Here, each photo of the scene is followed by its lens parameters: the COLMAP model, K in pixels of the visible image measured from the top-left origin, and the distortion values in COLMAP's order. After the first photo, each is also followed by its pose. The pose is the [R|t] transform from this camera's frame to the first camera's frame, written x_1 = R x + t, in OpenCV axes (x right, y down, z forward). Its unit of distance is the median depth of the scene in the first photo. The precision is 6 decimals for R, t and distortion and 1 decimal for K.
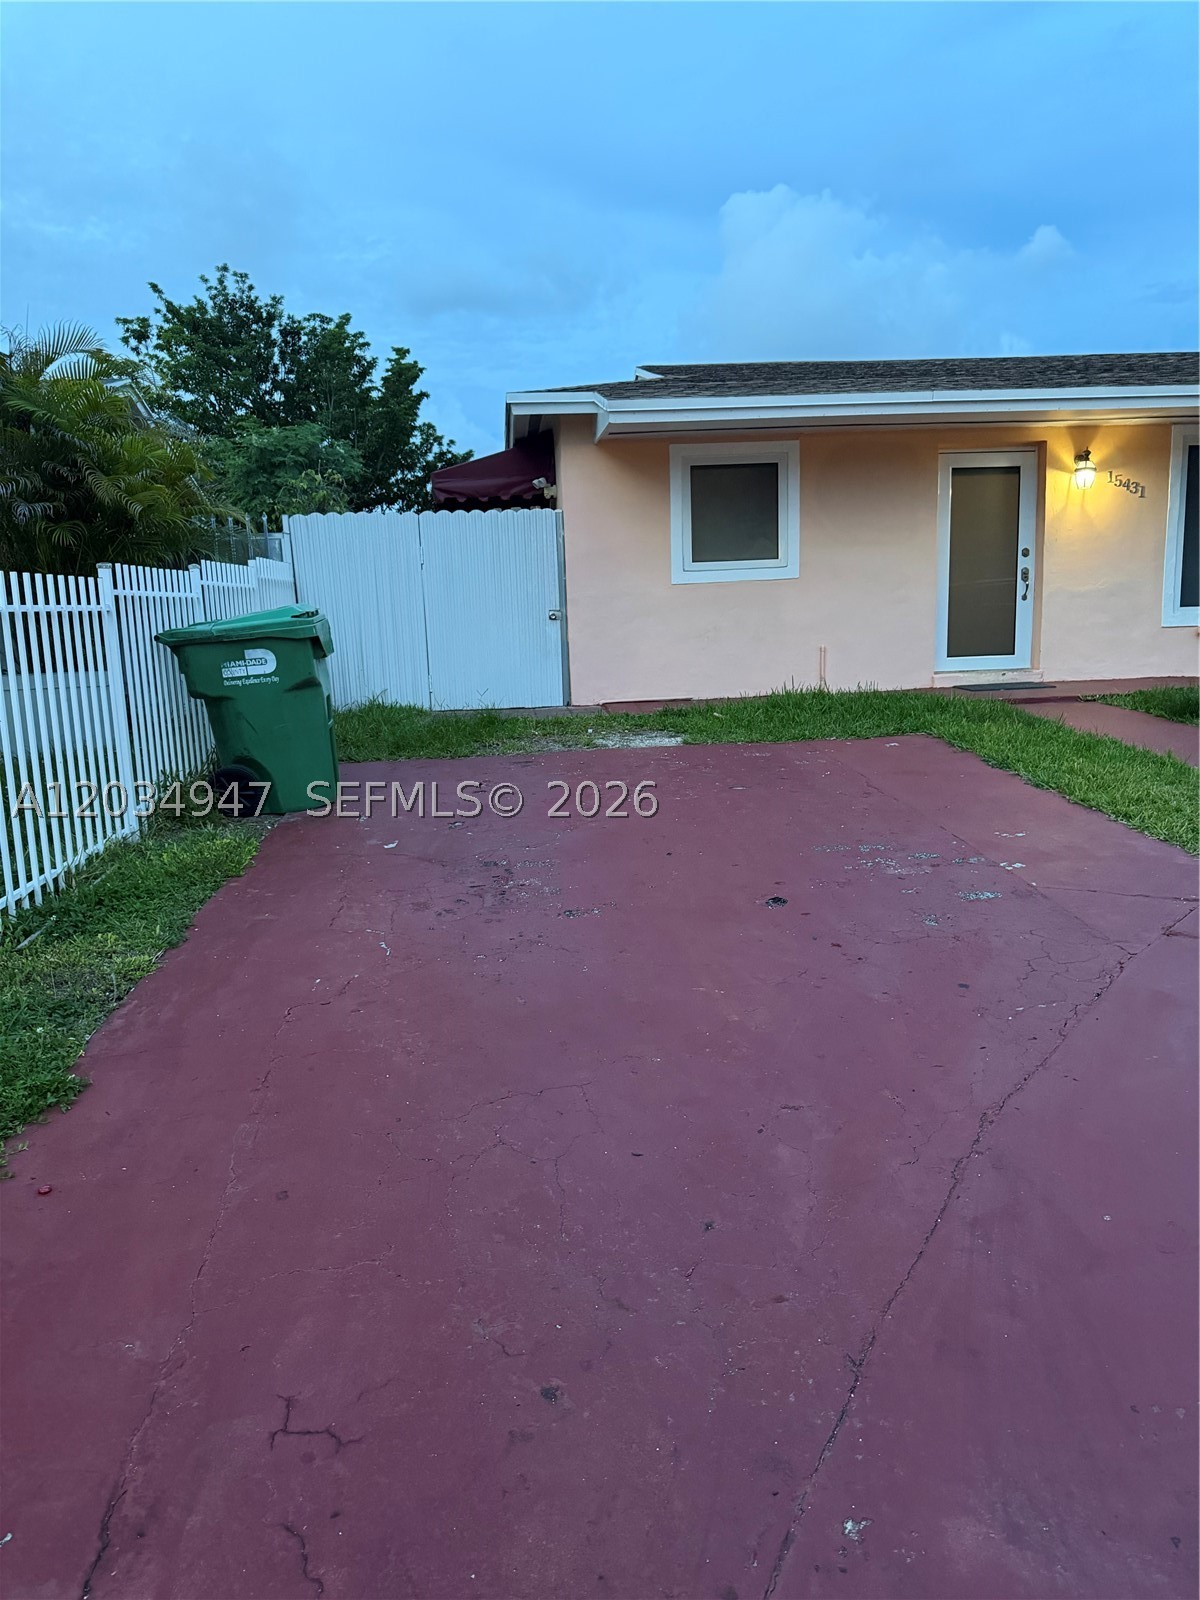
lens RADIAL K [[1125.6, 0, 594.9], [0, 1125.6, 805.9], [0, 0, 1]] dist [0.009574, -0.010509]
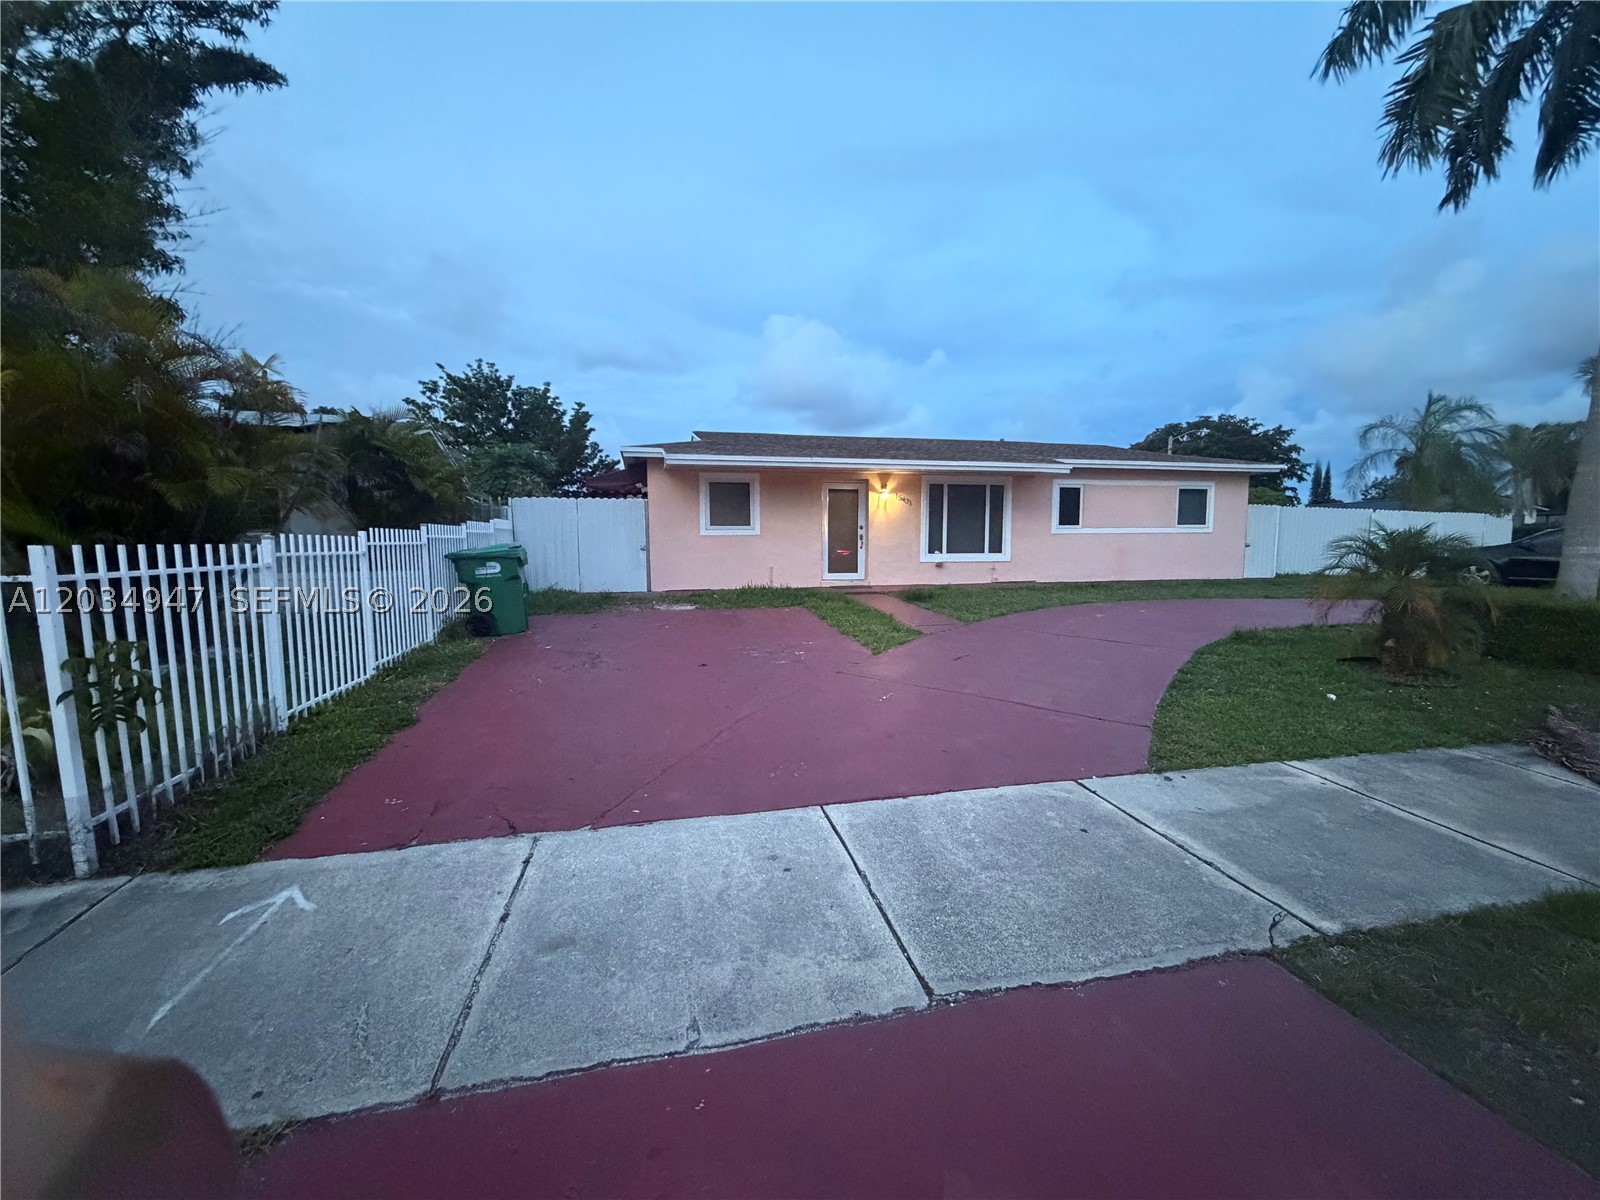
lens RADIAL K [[635.6, 0, 804.2], [0, 635.6, 620.4], [0, 0, 1]] dist [0.001734, -0.000622]
pose [[0.986665, 0.012676, 0.162273, 0.067937], [-0.004211, 0.998617, -0.052404, 0.025838], [-0.162713, 0.051022, 0.985353, -0.214239]]
